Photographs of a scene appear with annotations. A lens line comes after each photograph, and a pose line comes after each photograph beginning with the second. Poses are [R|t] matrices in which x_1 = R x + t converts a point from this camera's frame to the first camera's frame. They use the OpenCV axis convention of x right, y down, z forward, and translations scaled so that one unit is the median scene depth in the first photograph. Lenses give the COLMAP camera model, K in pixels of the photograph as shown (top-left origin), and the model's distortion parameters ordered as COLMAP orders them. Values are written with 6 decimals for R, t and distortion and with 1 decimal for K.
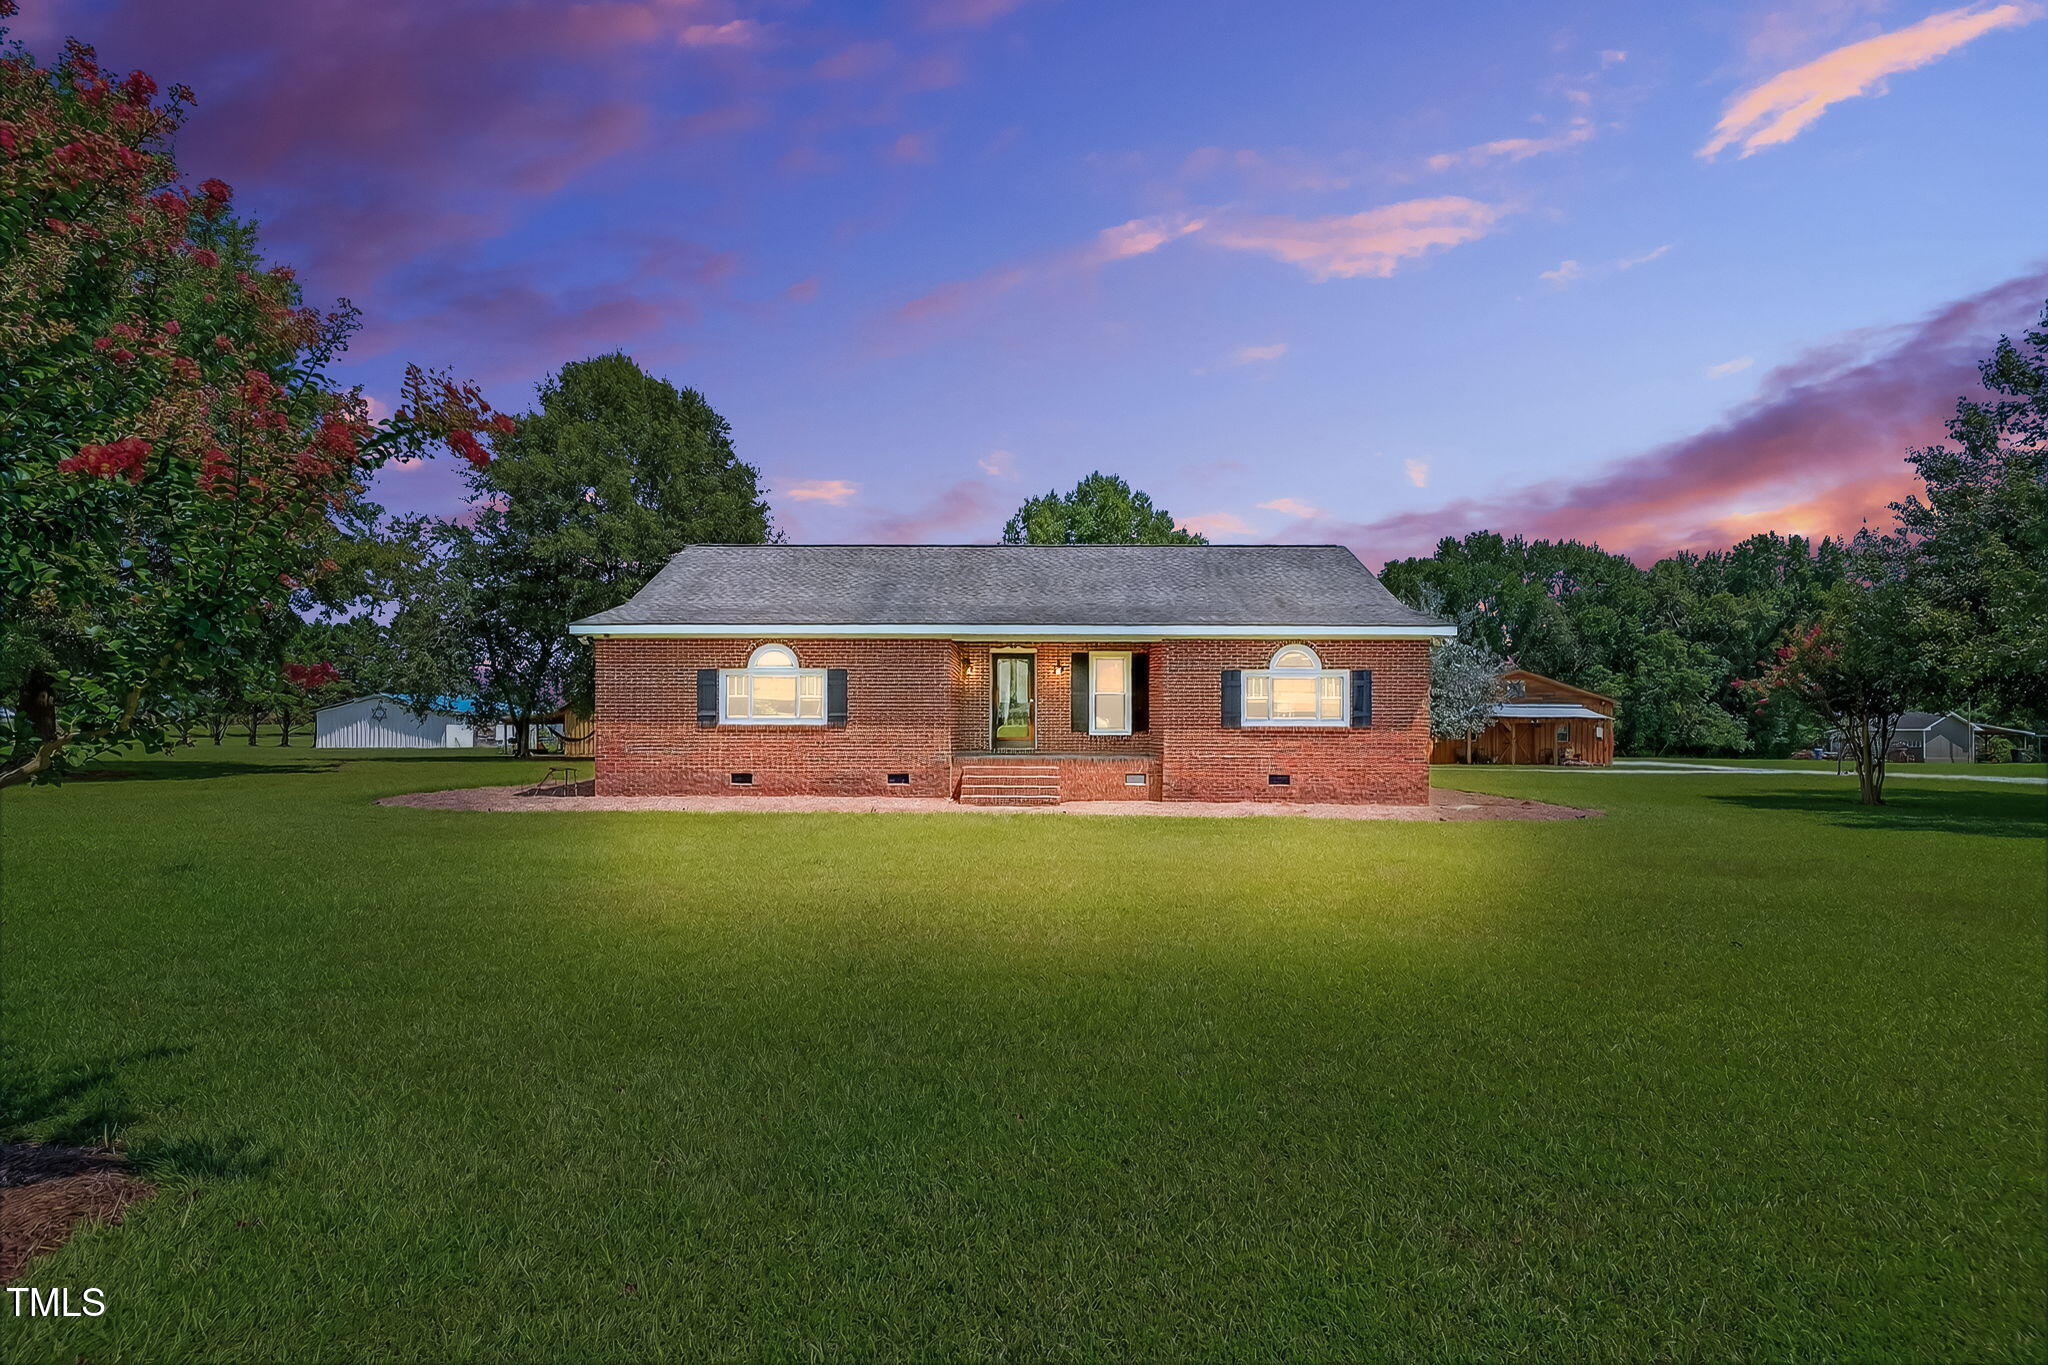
lens RADIAL K [[995.2, 0, 1030.2], [0, 995.2, 721.1], [0, 0, 1]] dist [-0.001122, -0.000173]
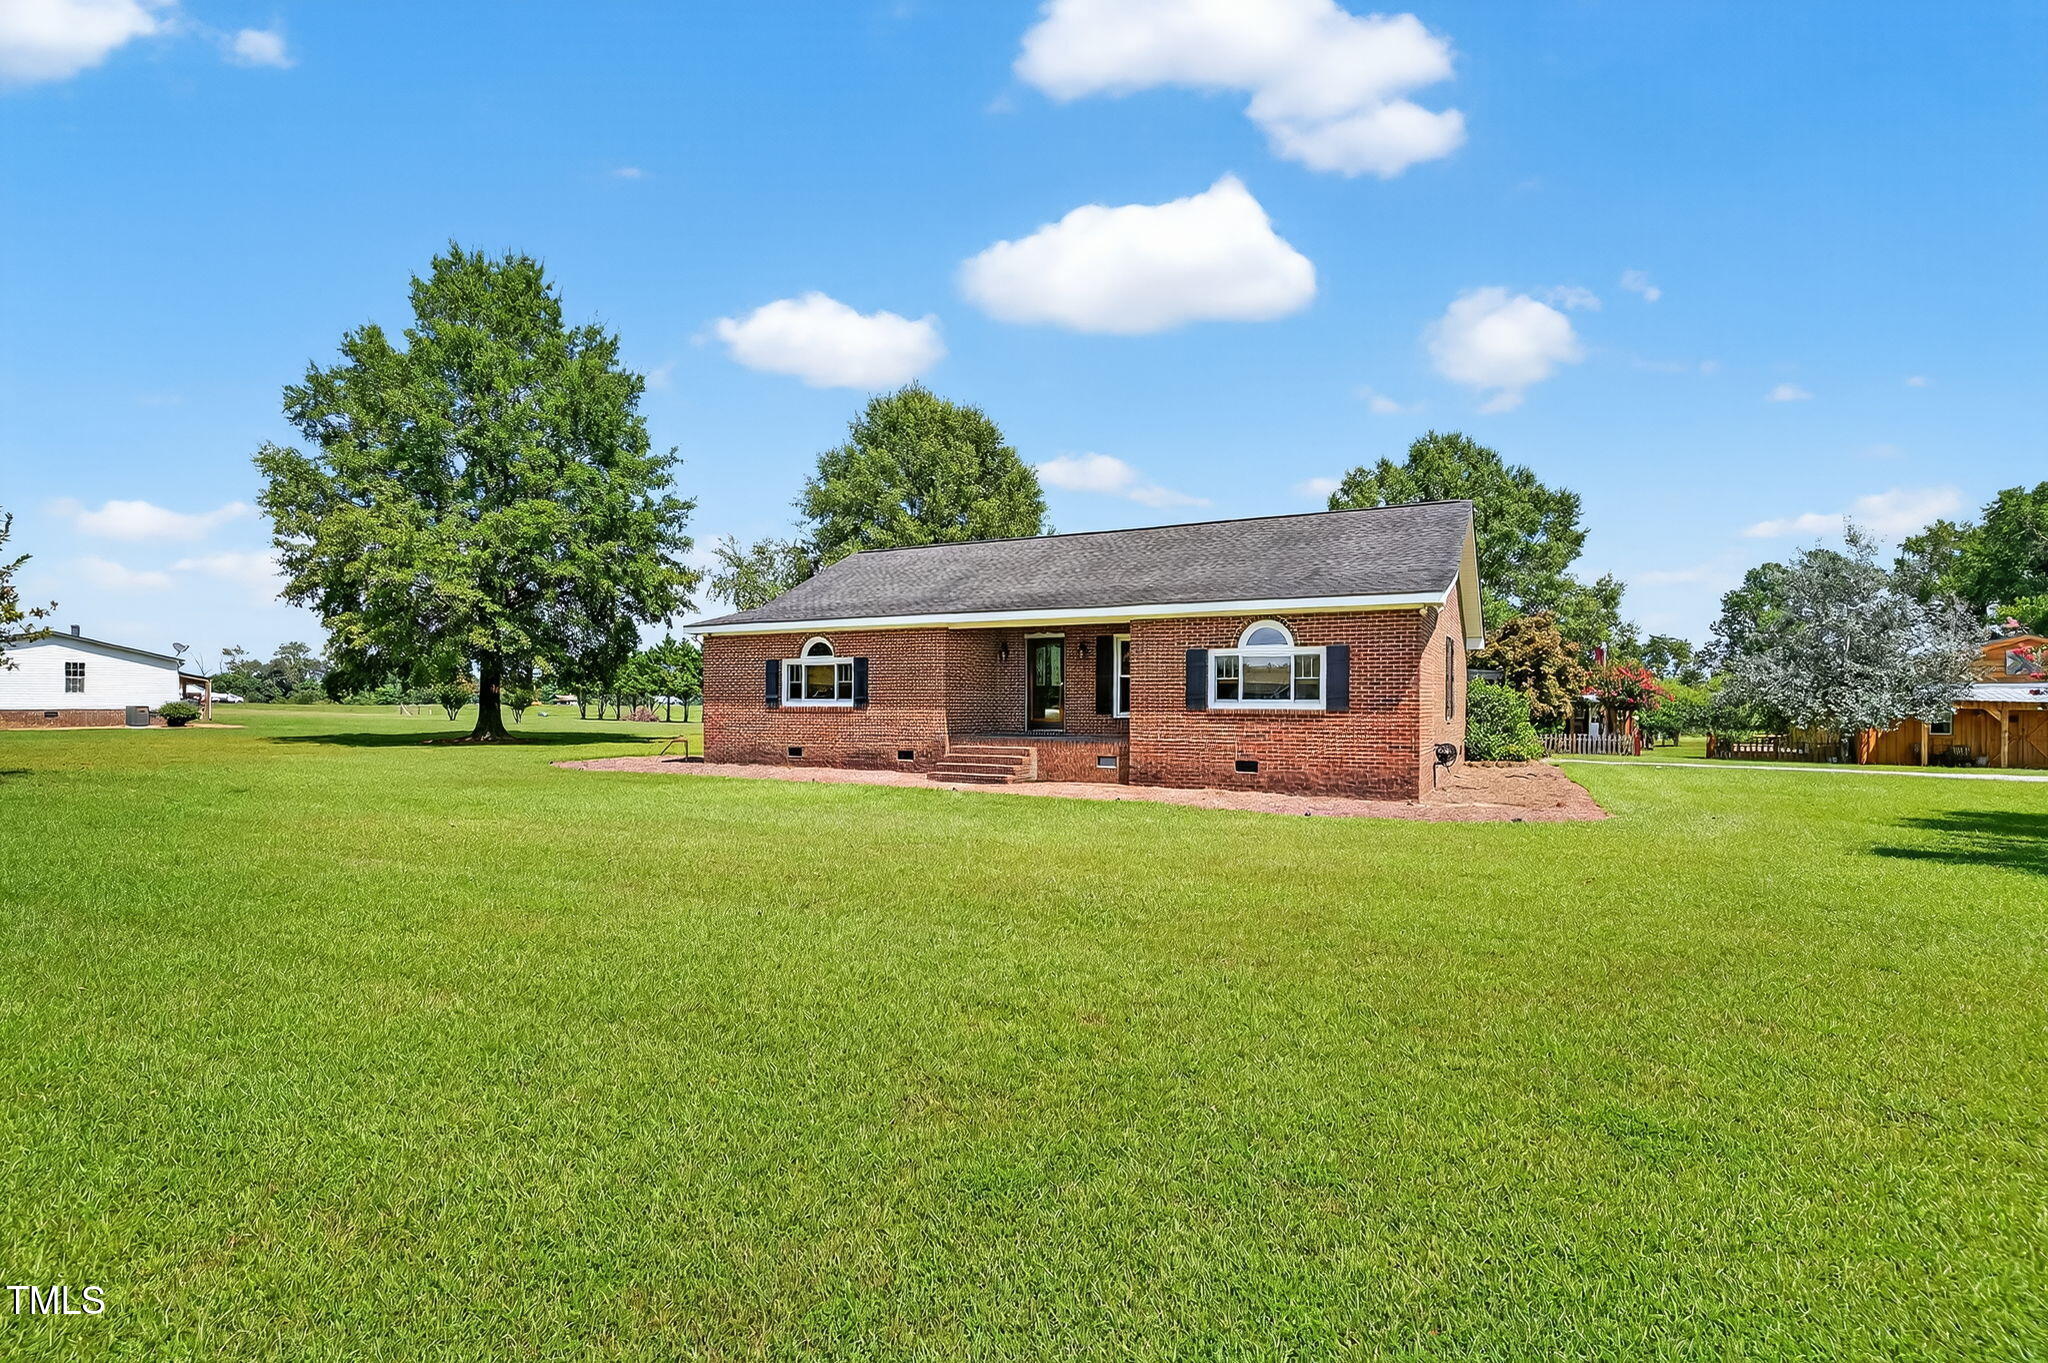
lens RADIAL K [[1012.3, 0, 1024.0], [0, 1012.3, 681.5], [0, 0, 1]] dist [0.001041, 0.000213]
pose [[0.885283, -0.009970, -0.464946, 0.506744], [-0.001979, 0.999680, -0.025205, 0.003853], [0.465049, 0.023234, 0.884980, 0.063874]]
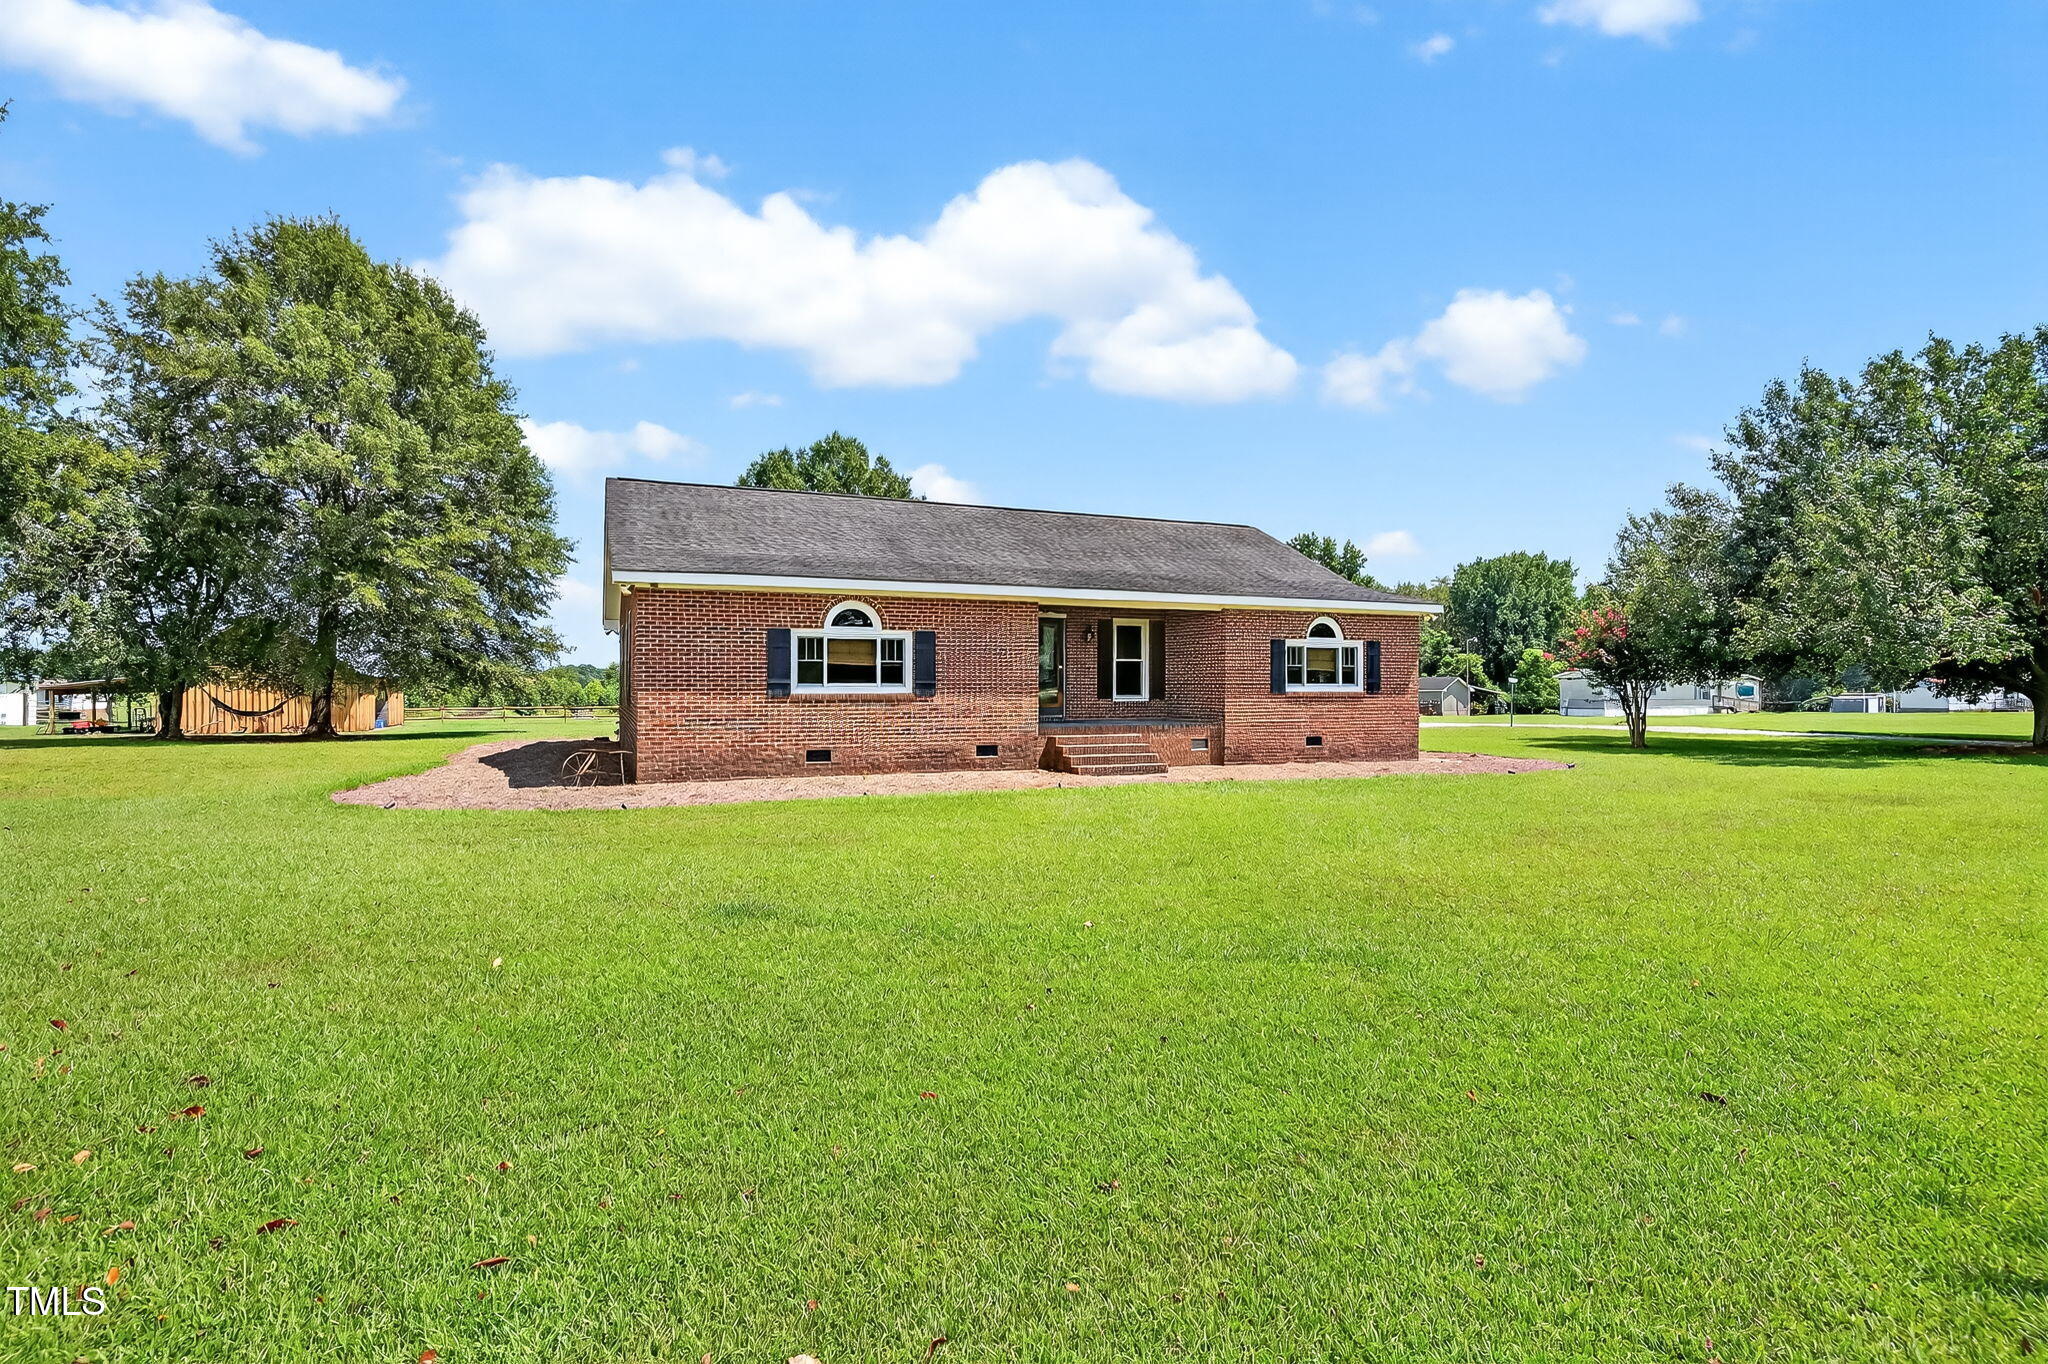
lens RADIAL K [[982.9, 0, 1024.0], [0, 982.9, 682.0], [0, 0, 1]] dist [0.001999, 0.000392]
pose [[0.916398, -0.002480, 0.400261, -0.467274], [0.004373, 0.999983, -0.003816, -0.002667], [-0.400245, 0.005247, 0.916393, 0.145305]]
